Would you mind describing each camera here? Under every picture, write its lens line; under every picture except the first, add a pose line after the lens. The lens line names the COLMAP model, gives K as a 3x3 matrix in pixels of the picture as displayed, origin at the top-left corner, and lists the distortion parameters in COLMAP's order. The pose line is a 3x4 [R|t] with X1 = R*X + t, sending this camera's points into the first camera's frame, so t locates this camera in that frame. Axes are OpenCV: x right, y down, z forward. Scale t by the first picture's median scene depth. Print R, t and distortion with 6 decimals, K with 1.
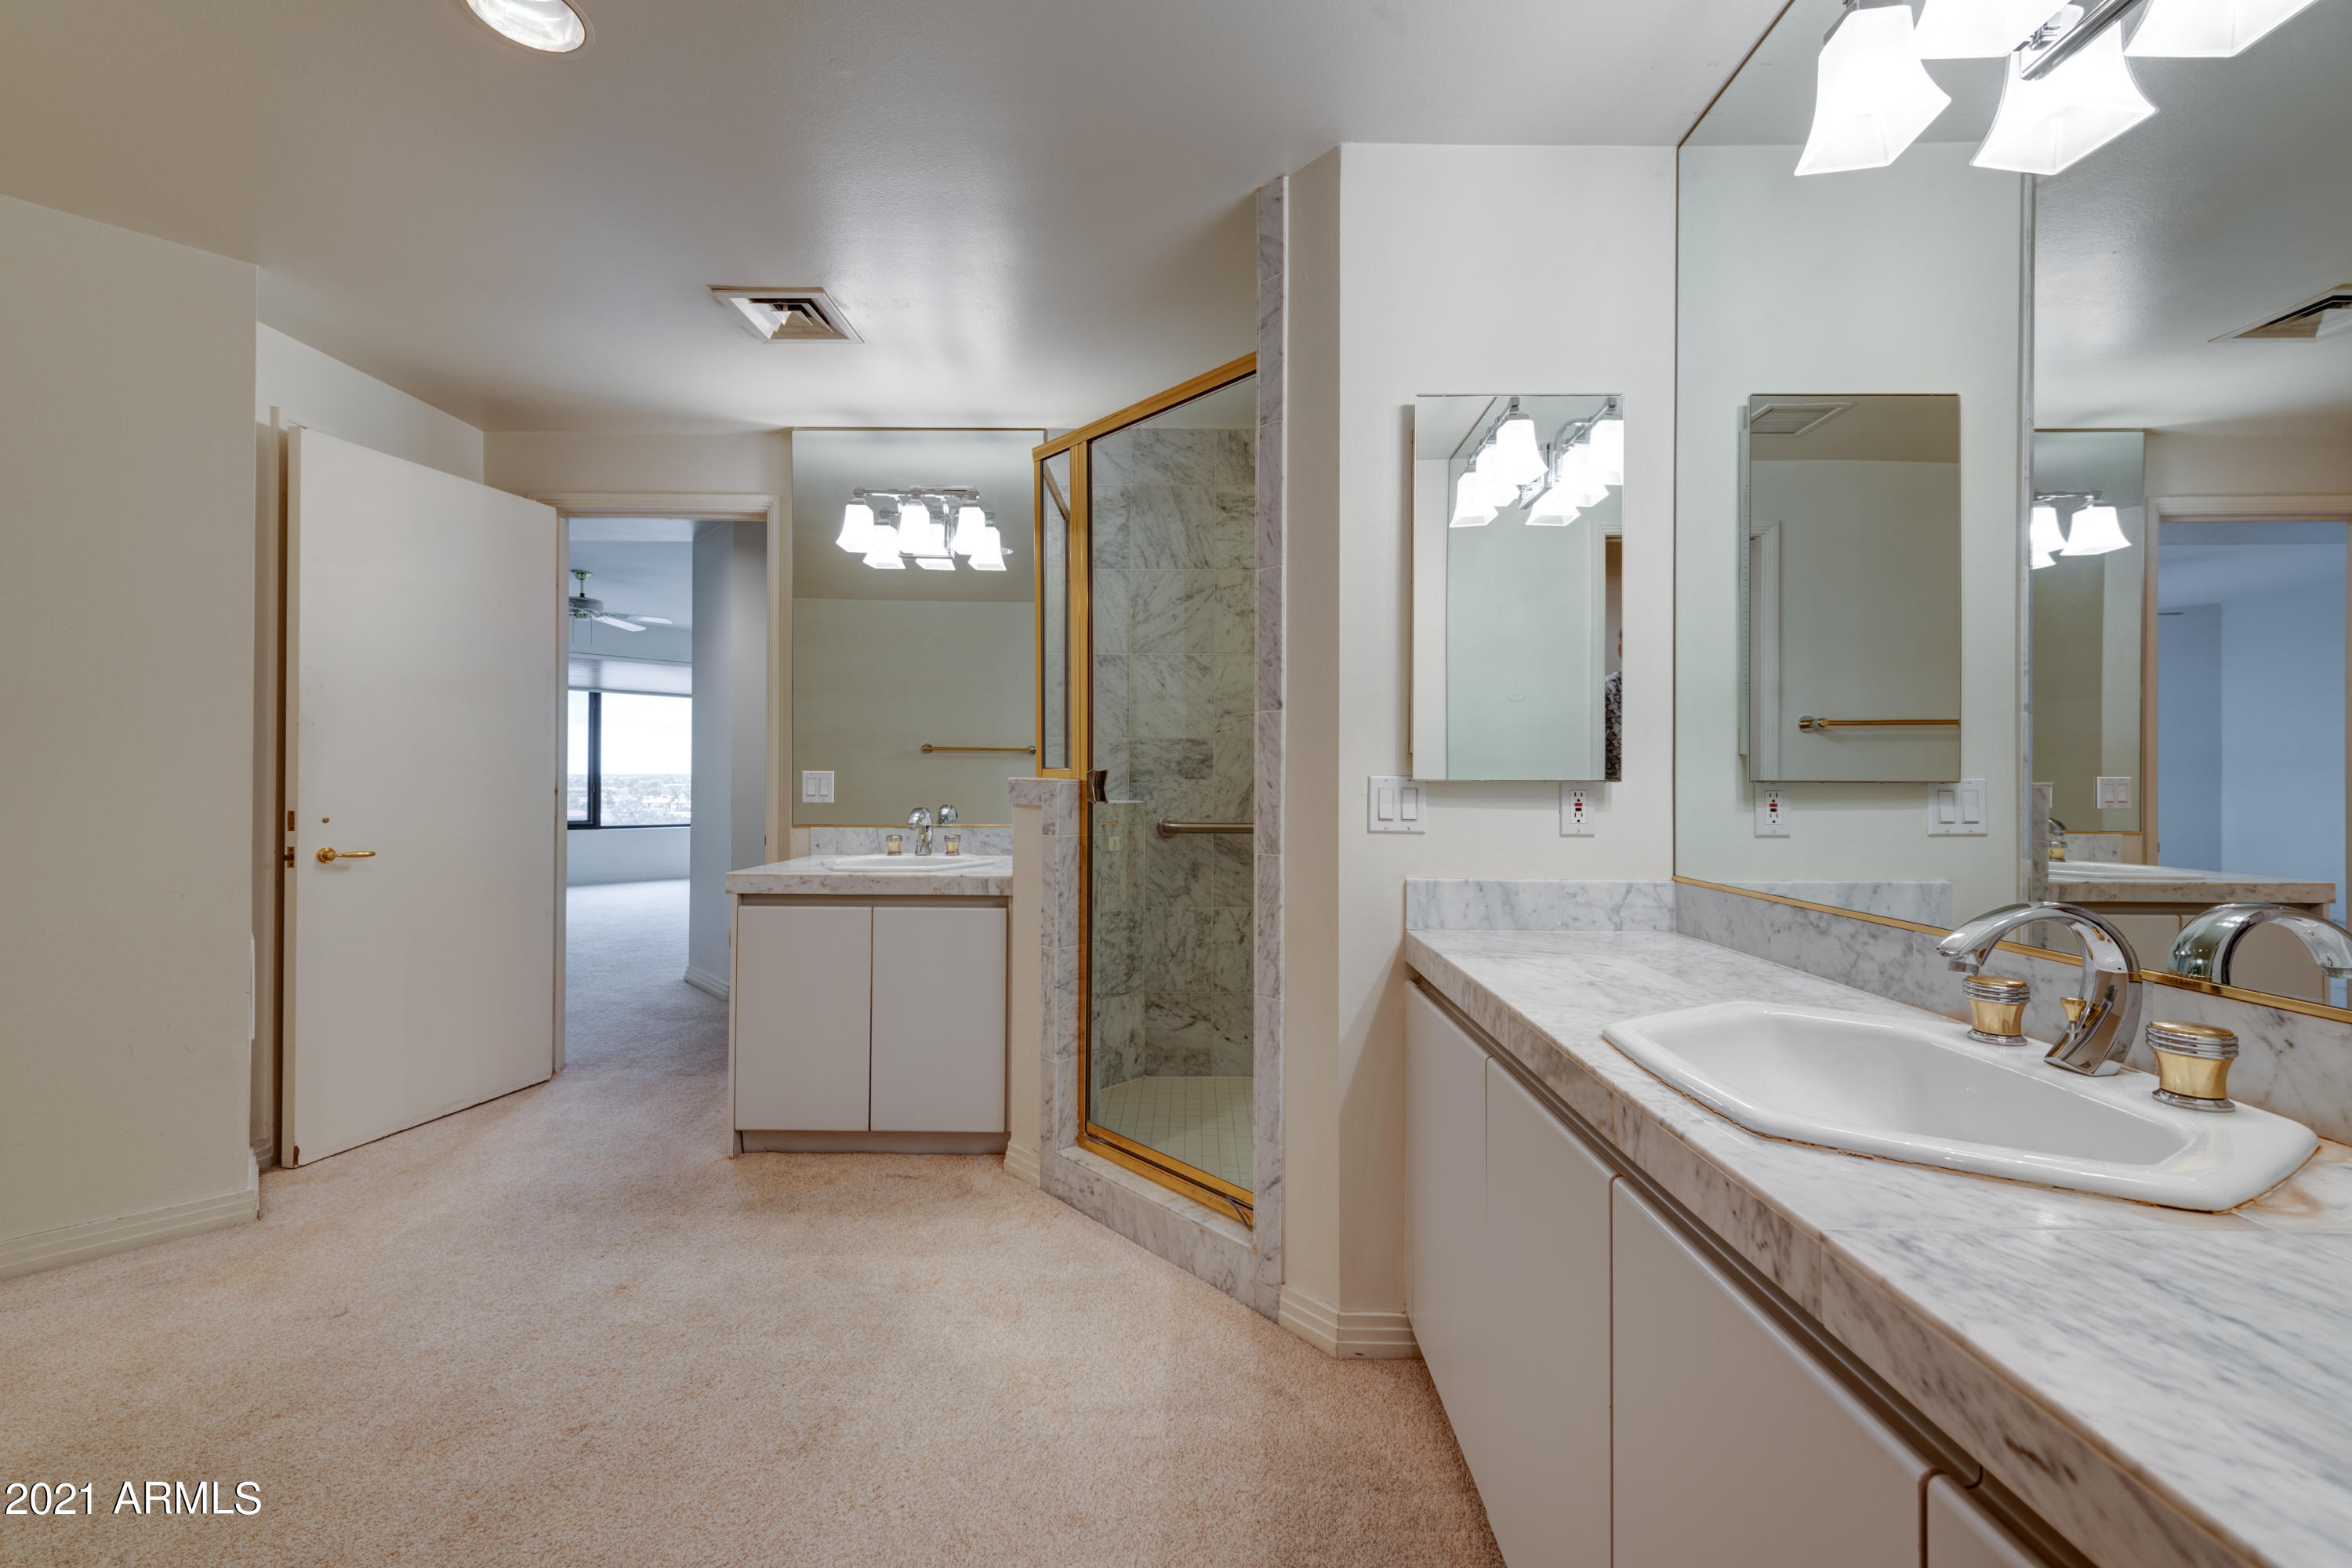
lens RADIAL K [[929.4, 0, 1183.4], [0, 929.4, 779.4], [0, 0, 1]] dist [0.011636, -0.001477]
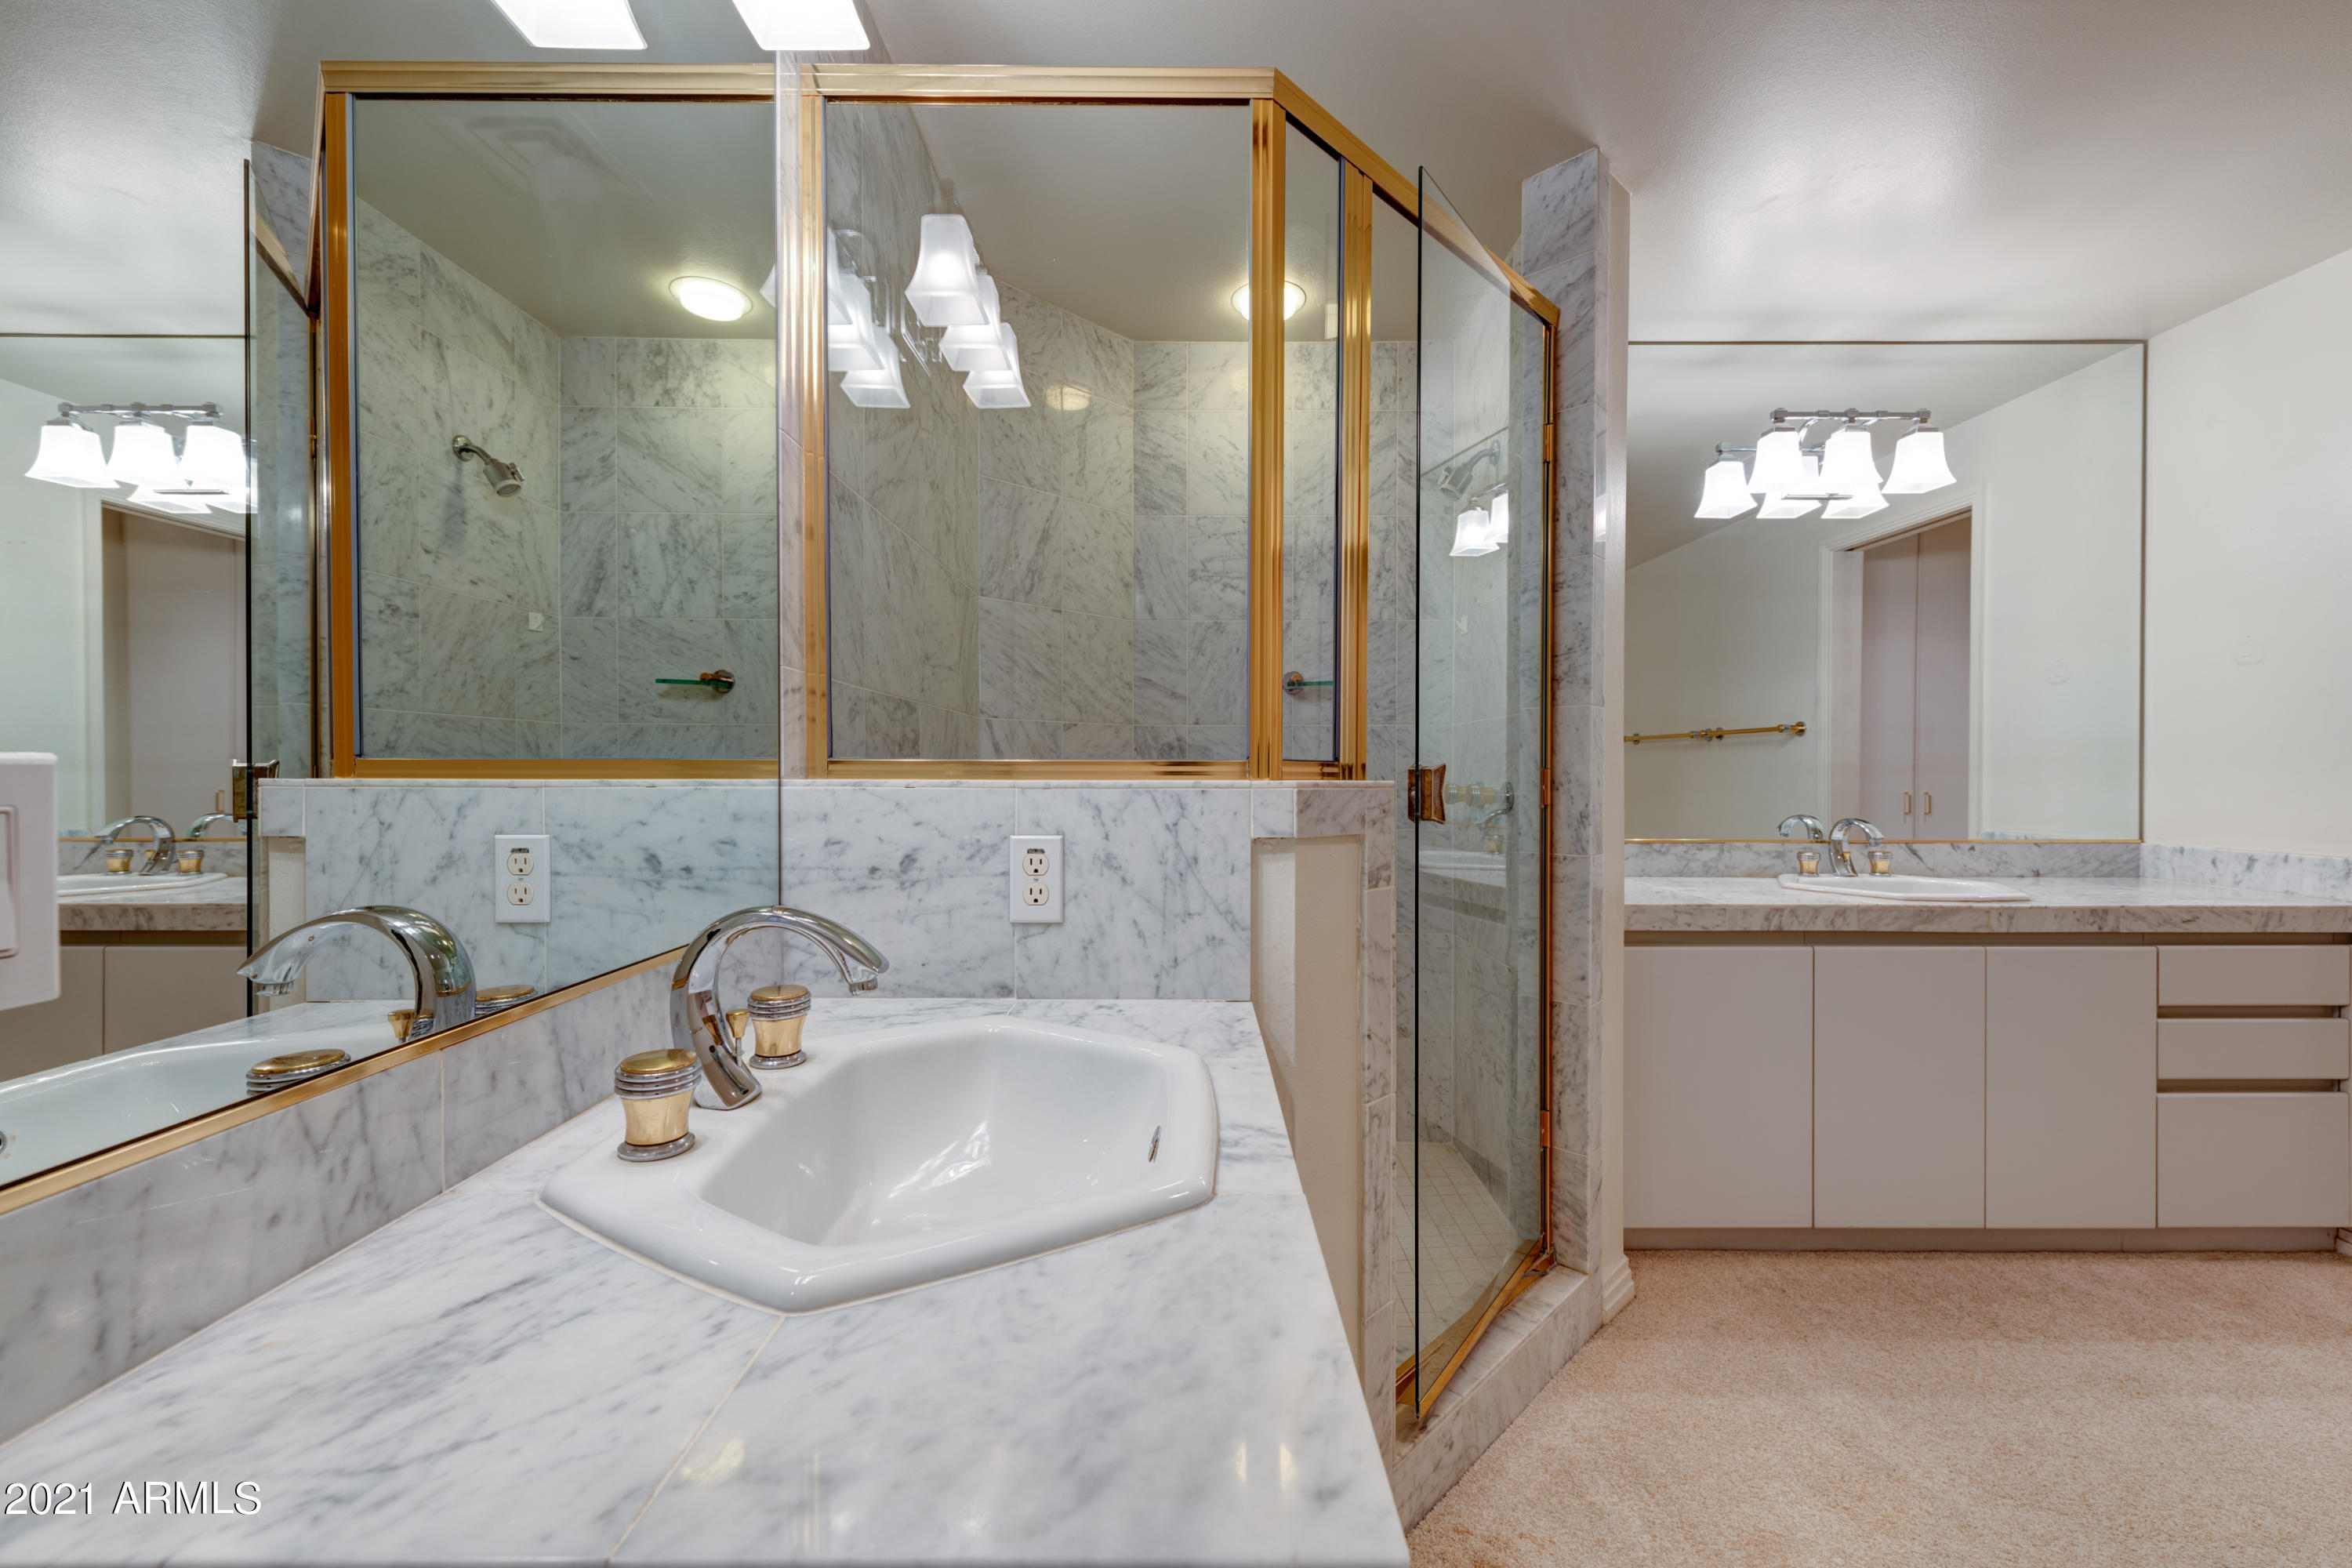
lens RADIAL K [[929.4, 0, 1193.0], [0, 929.4, 777.2], [0, 0, 1]] dist [0.011636, -0.001477]
pose [[-0.023677, -0.012397, 0.999643, -0.624829], [0.000133, 0.999923, 0.012404, -0.008941], [-0.999720, 0.000427, -0.023673, 1.039578]]
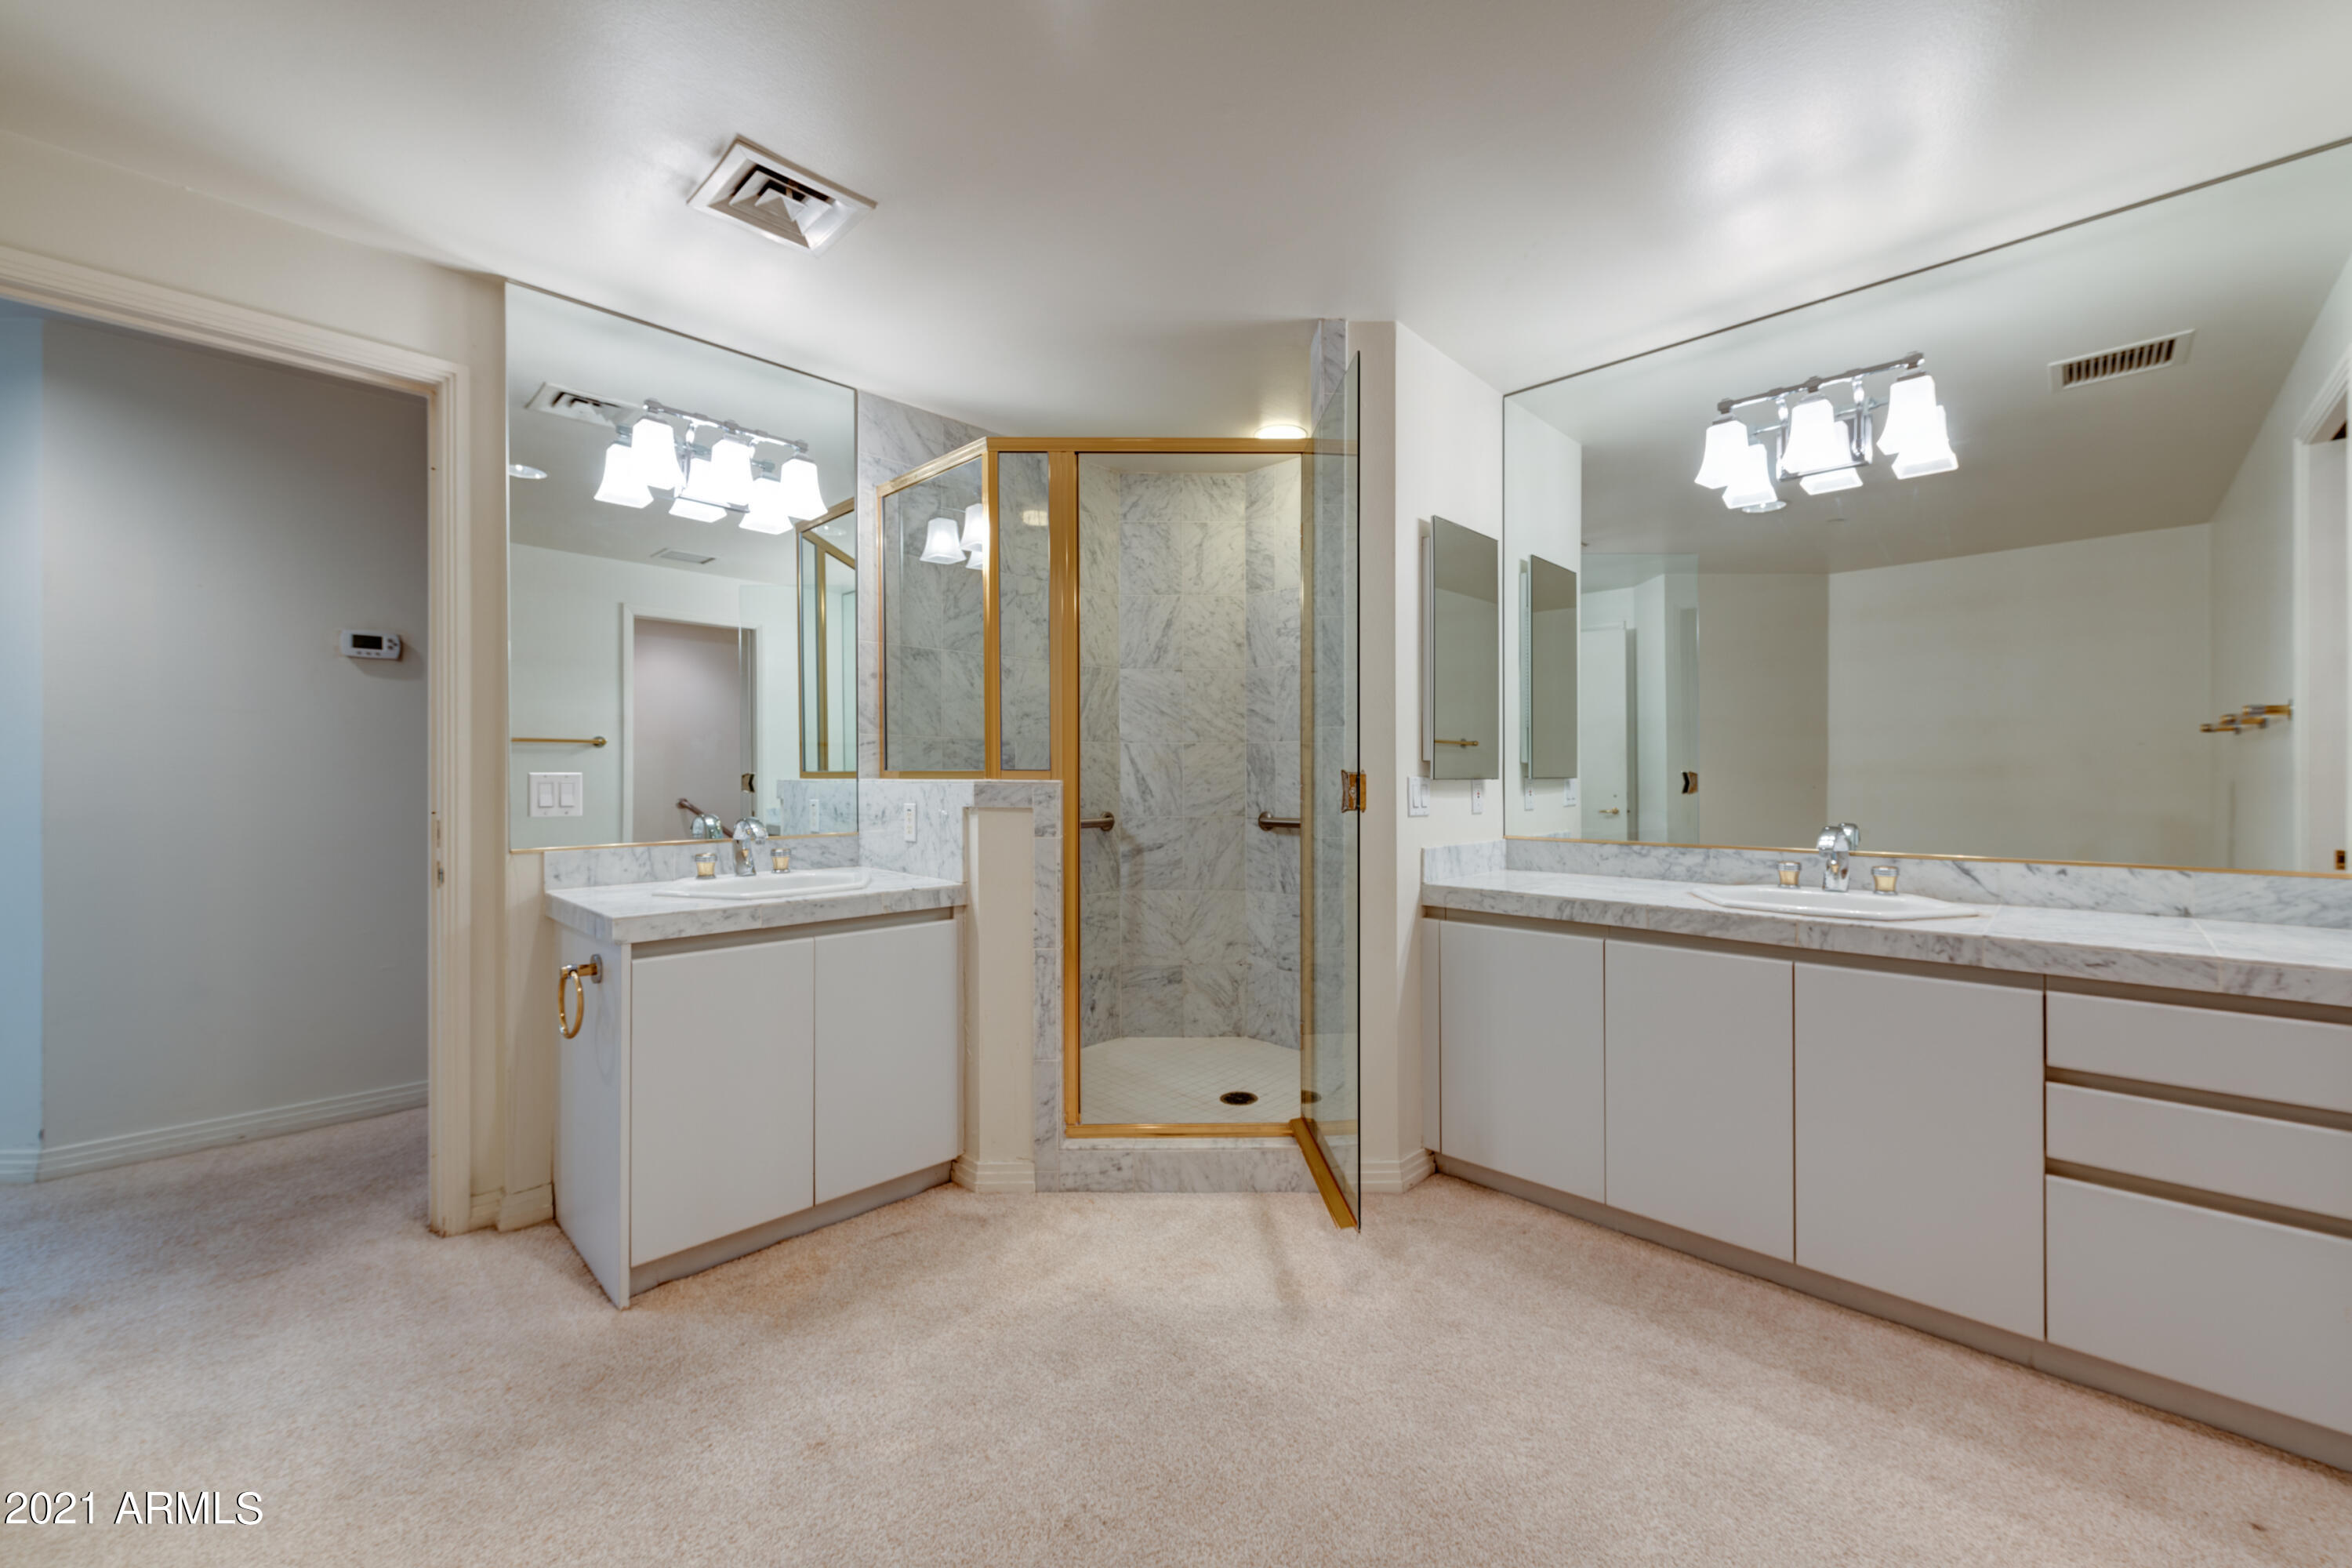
lens RADIAL K [[929.4, 0, 1192.3], [0, 929.4, 778.4], [0, 0, 1]] dist [0.011636, -0.001477]
pose [[0.683605, -0.008908, 0.729798, -0.713505], [0.005714, 0.999960, 0.006853, -0.008533], [-0.729830, -0.000515, 0.683629, 0.184227]]
